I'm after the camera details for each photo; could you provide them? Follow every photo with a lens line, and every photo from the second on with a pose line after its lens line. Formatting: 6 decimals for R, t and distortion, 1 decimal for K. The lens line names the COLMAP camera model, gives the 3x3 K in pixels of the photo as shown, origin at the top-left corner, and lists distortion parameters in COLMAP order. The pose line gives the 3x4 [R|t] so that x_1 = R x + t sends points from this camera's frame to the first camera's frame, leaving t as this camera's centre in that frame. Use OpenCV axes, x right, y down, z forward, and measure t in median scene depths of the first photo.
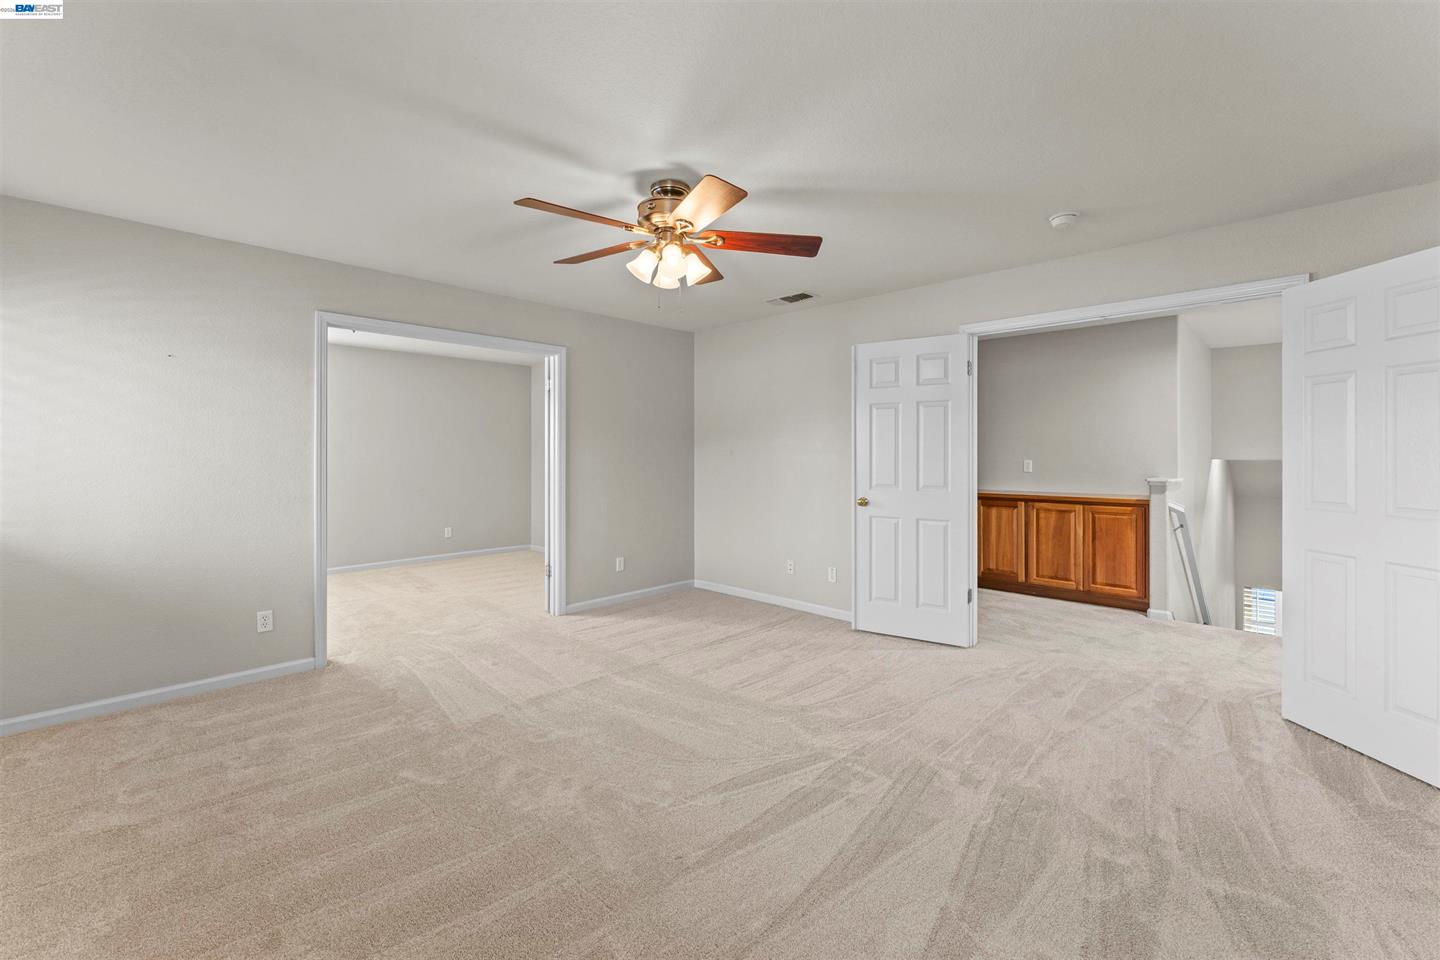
lens RADIAL K [[585.7, 0, 724.3], [0, 585.7, 456.1], [0, 0, 1]] dist [0.000477, -0.000010]
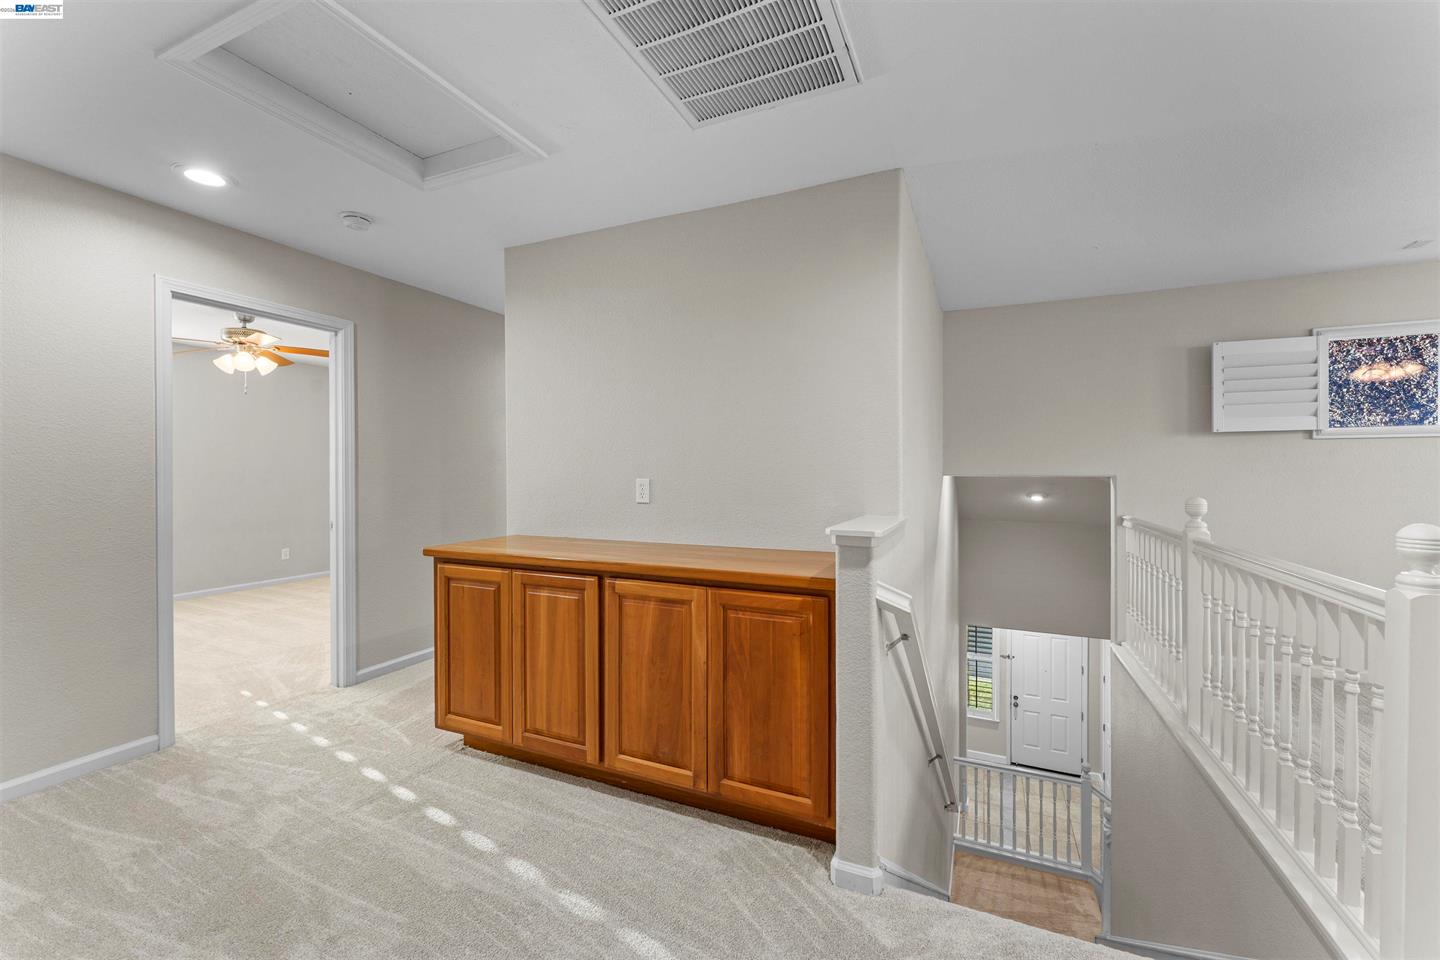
lens RADIAL K [[581.3, 0, 715.6], [0, 581.3, 484.4], [0, 0, 1]] dist [-0.001391, -0.000276]
pose [[0.937330, -0.007878, 0.348355, 0.484314], [-0.001042, 0.999677, 0.025410, 0.000075], [-0.348442, -0.024181, 0.937018, 0.626174]]
